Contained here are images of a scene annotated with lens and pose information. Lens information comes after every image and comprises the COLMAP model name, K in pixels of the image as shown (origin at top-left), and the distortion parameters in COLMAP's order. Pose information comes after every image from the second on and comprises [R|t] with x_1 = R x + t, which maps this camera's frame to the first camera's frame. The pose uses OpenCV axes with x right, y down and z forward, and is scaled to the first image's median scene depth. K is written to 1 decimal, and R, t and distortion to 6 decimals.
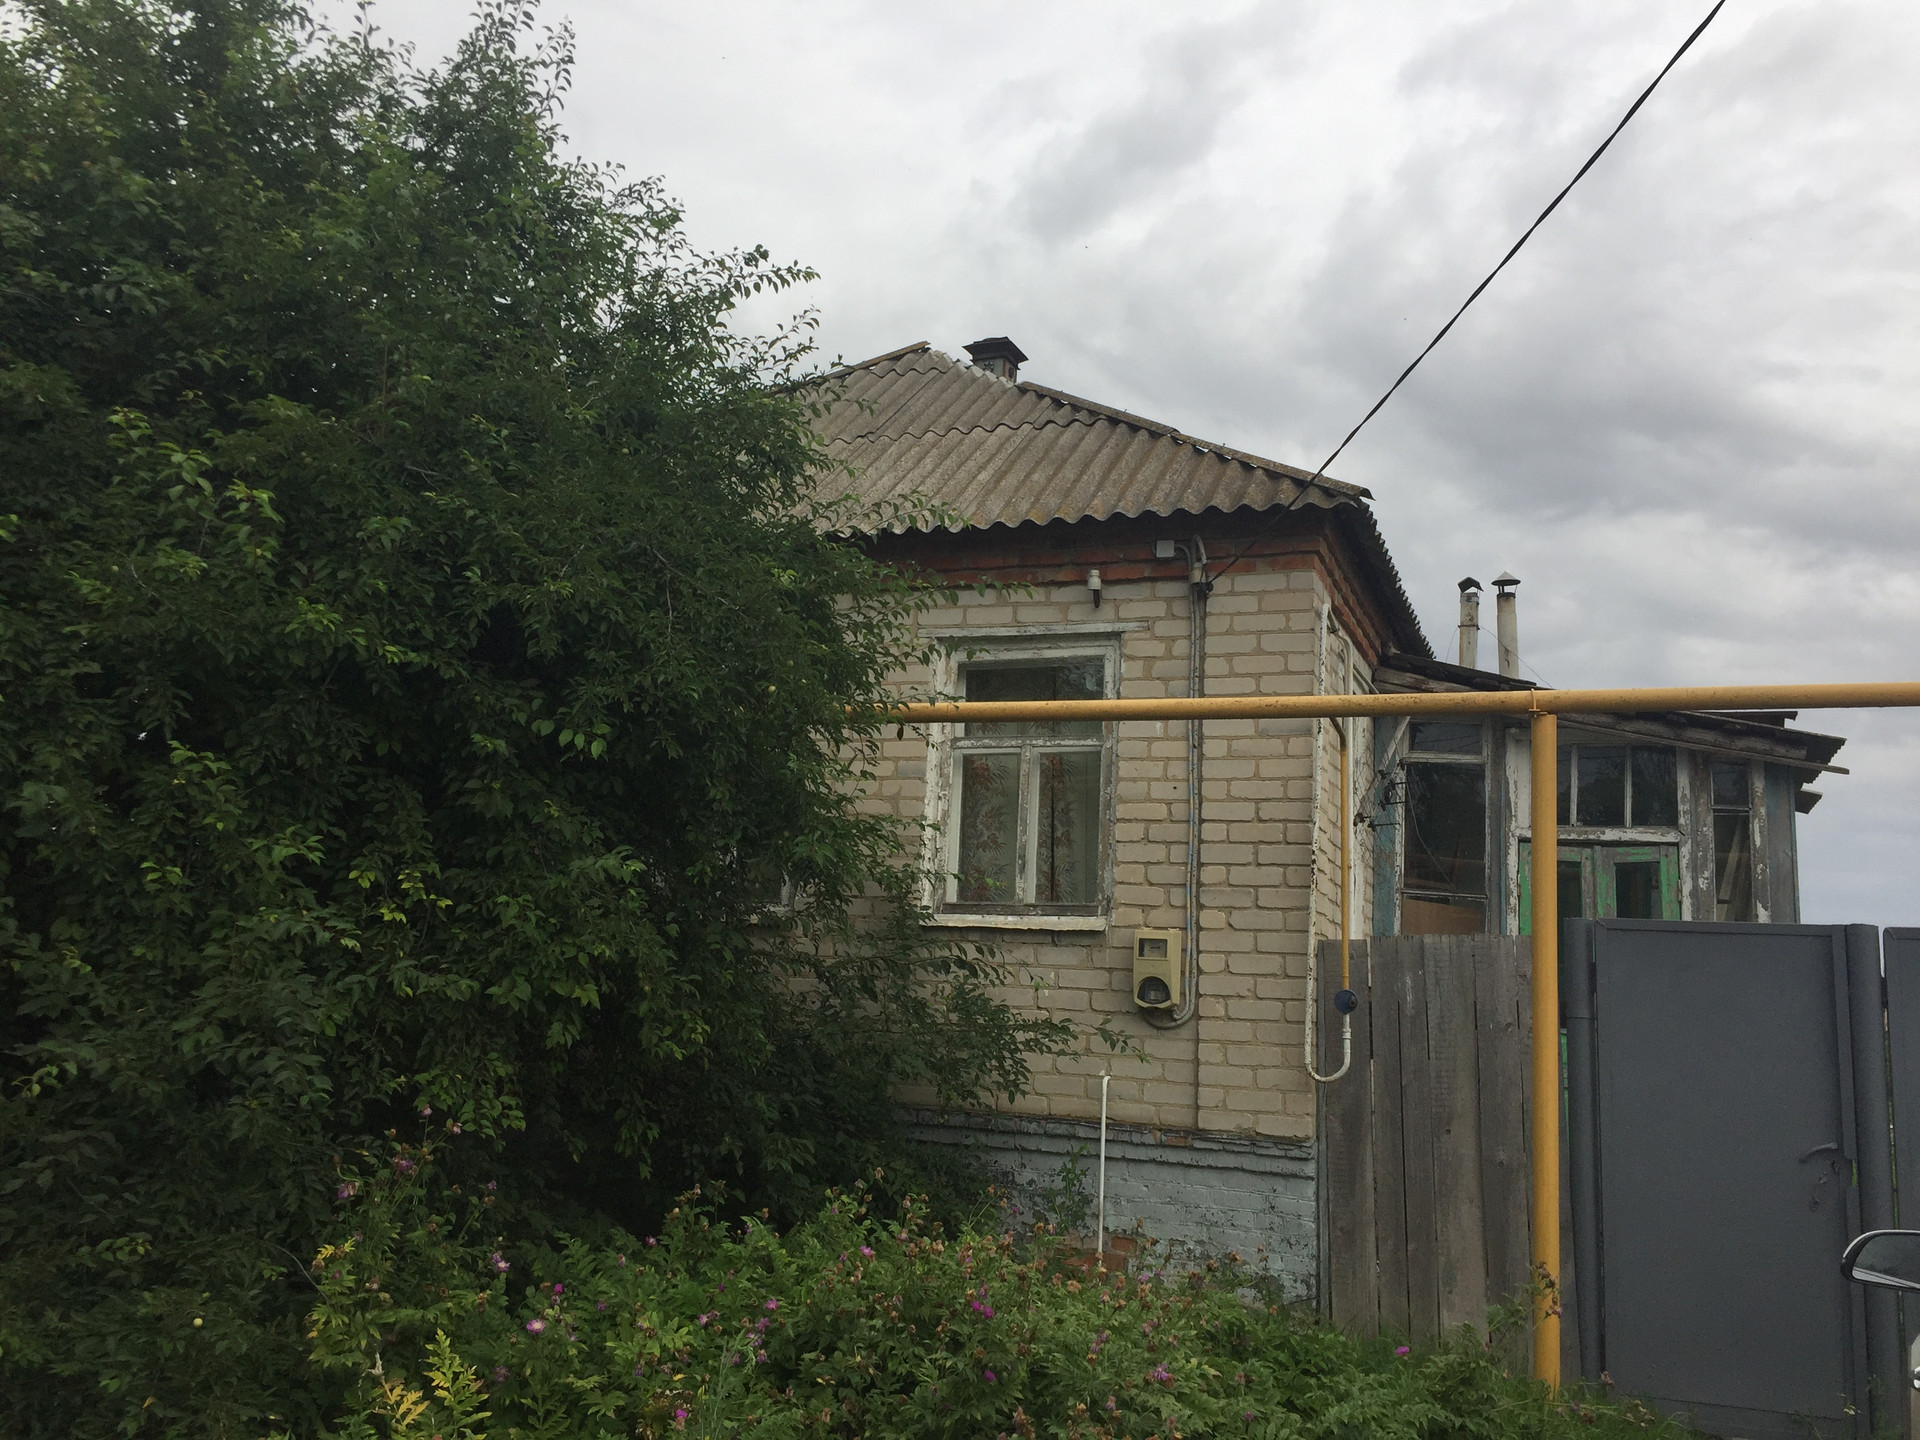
lens RADIAL K [[1646.5, 0, 963.9], [0, 1646.5, 698.4], [0, 0, 1]] dist [0.091044, -0.116769]
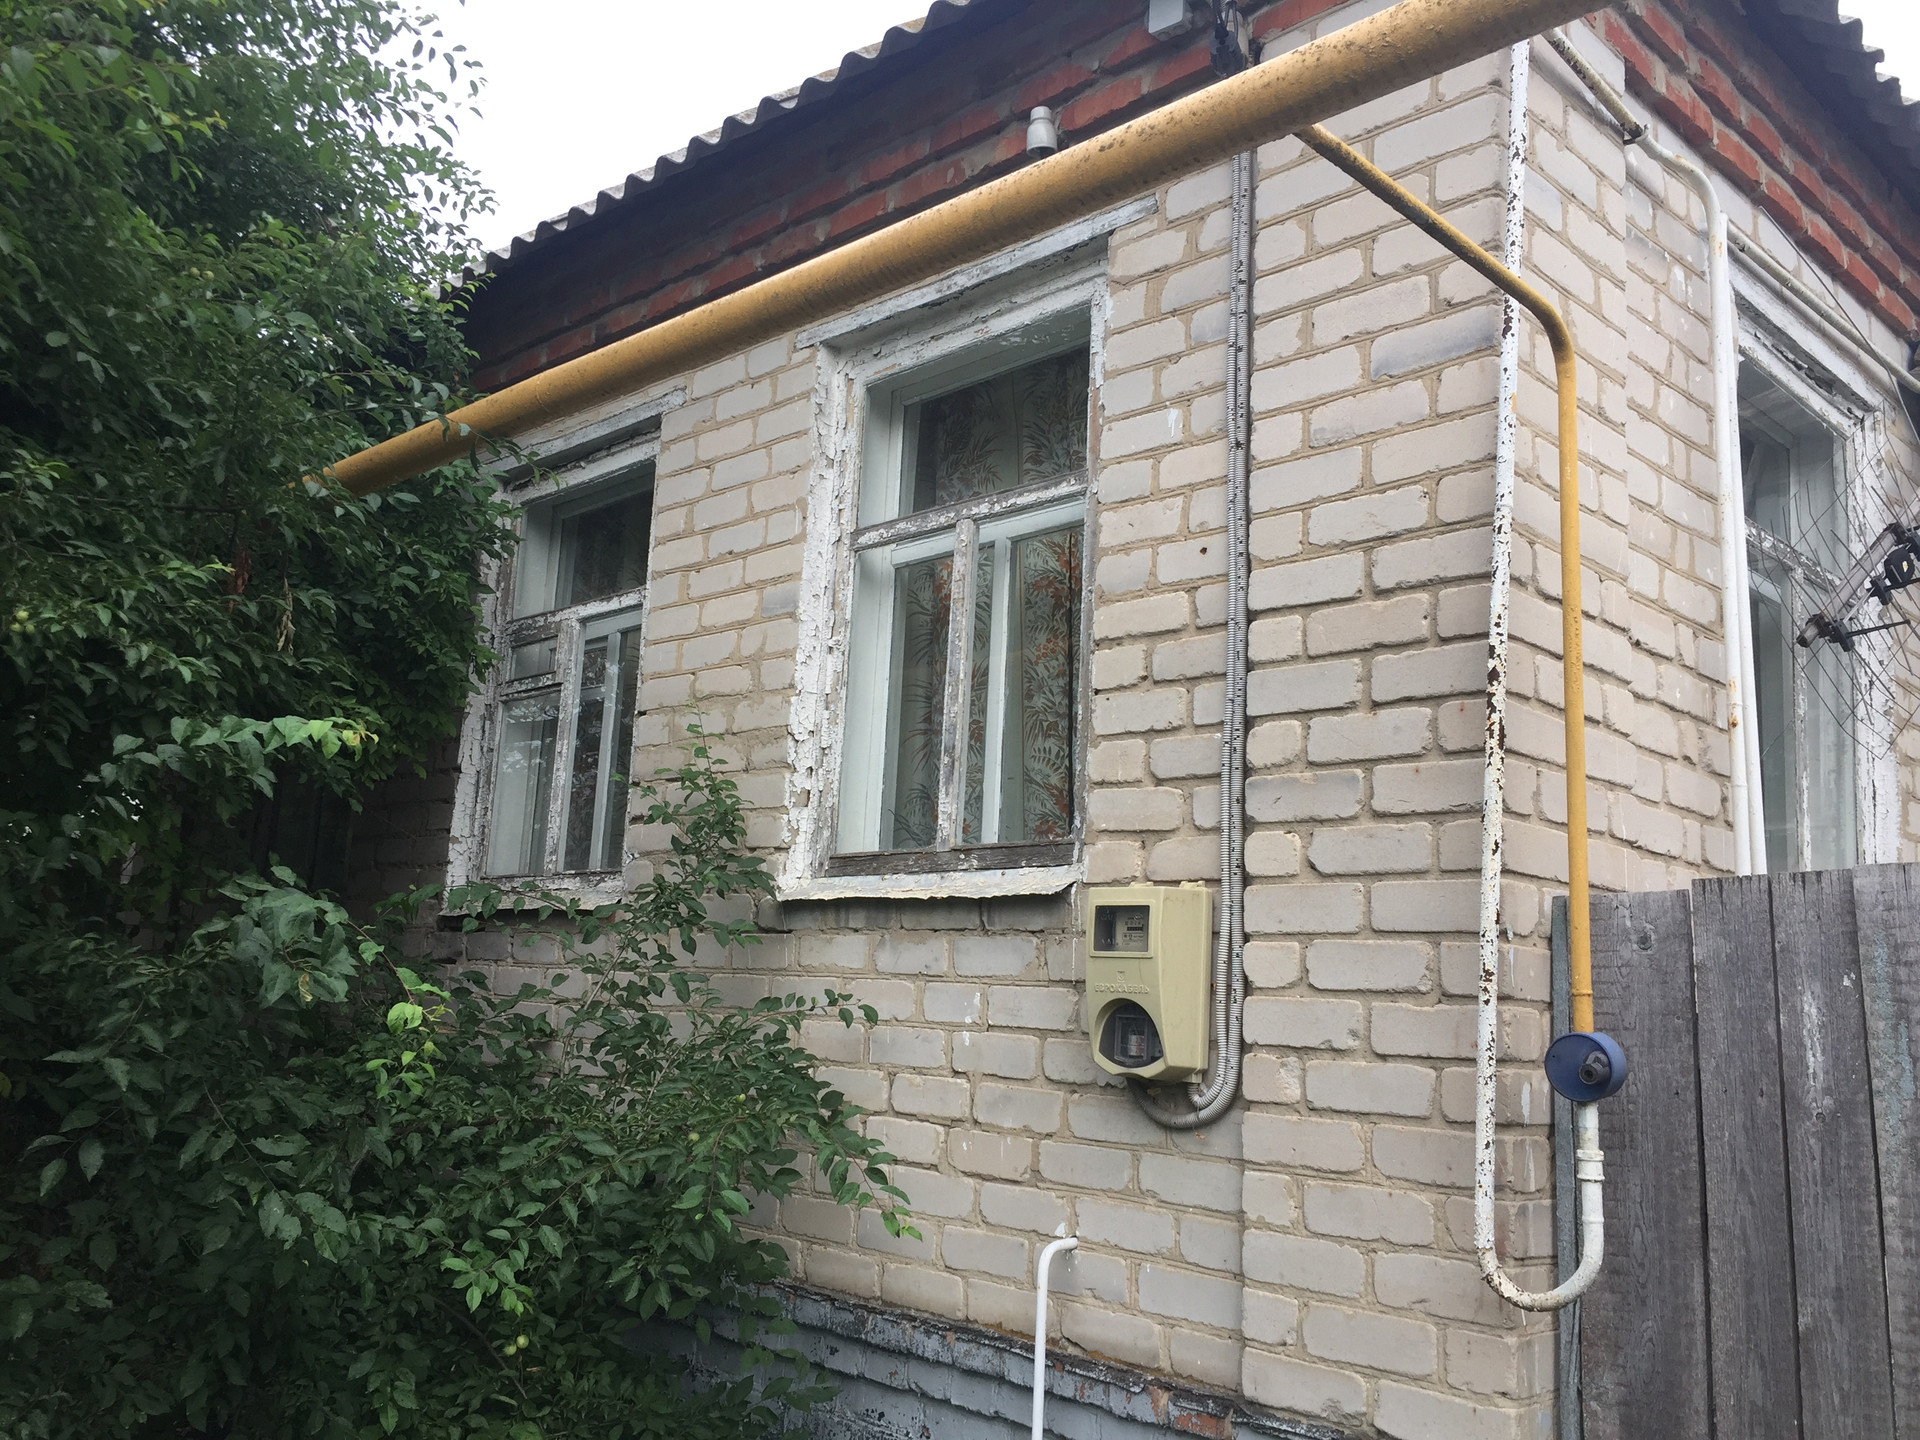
lens RADIAL K [[1646.5, 0, 963.9], [0, 1646.5, 698.4], [0, 0, 1]] dist [0.091044, -0.116769]
pose [[0.905764, -0.080996, -0.415970, 0.250603], [0.069393, 0.996664, -0.042967, 0.108202], [0.418062, 0.010052, 0.908363, 0.607440]]
